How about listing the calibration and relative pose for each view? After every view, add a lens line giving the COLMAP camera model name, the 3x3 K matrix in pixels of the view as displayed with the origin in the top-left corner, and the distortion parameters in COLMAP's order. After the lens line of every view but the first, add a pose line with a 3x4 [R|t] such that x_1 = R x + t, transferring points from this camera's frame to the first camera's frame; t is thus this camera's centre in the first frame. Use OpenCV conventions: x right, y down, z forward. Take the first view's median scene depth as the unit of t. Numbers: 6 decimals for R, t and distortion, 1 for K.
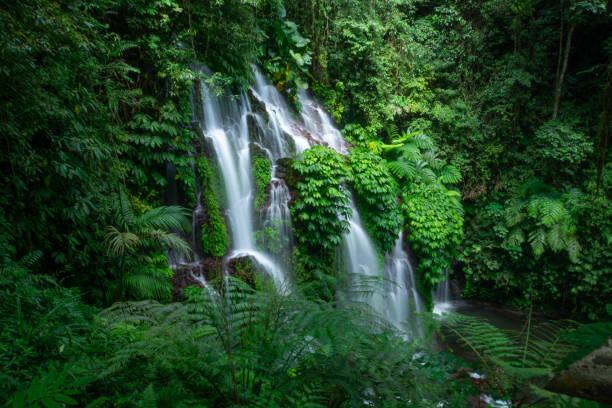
lens RADIAL K [[502.8, 0, 309.7], [0, 502.8, 198.0], [0, 0, 1]] dist [-0.145786, 0.082168]
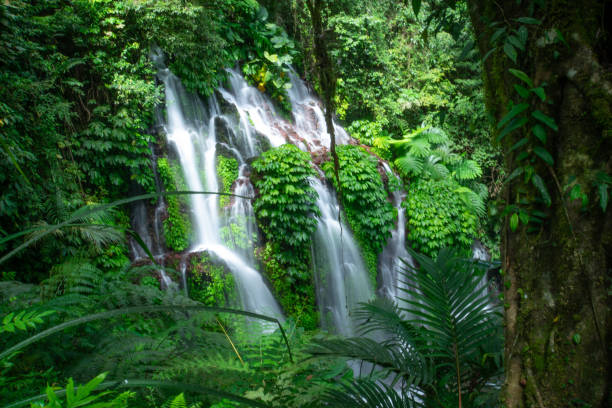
lens RADIAL K [[502.8, 0, 305.8], [0, 502.8, 200.9], [0, 0, 1]] dist [-0.145786, 0.082168]
pose [[0.970897, -0.003735, -0.239469, 0.272680], [0.005822, 0.999951, 0.008007, 0.002690], [0.239427, -0.009168, 0.970871, 0.019375]]
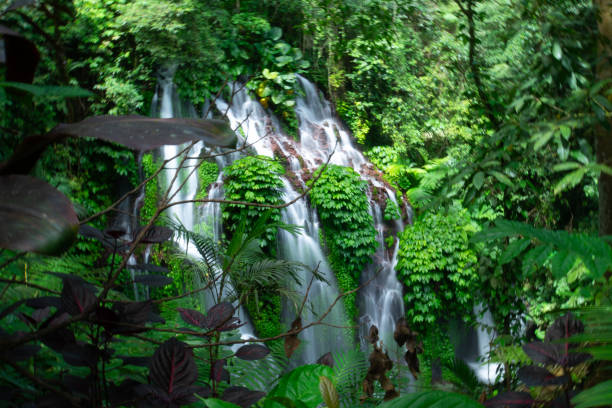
lens RADIAL K [[560.4, 0, 333.8], [0, 560.4, 207.3], [0, 0, 1]] dist [-0.129430, 0.046835]
pose [[0.872490, 0.095216, -0.479264, 0.671158], [-0.132782, 0.990122, -0.045017, 0.036894], [0.470244, 0.102914, 0.876515, 0.028145]]
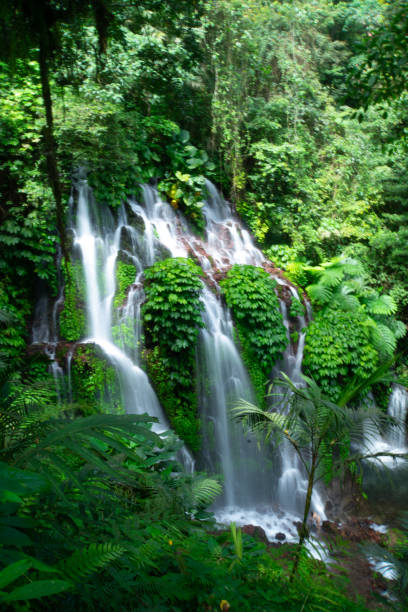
lens RADIAL K [[502.8, 0, 201.4], [0, 502.8, 305.7], [0, 0, 1]] dist [-0.145786, 0.082168]
pose [[0.898187, 0.099692, -0.428161, 0.489987], [-0.118540, 0.992795, -0.017509, 0.013642], [0.423331, 0.066481, 0.903533, 0.031847]]
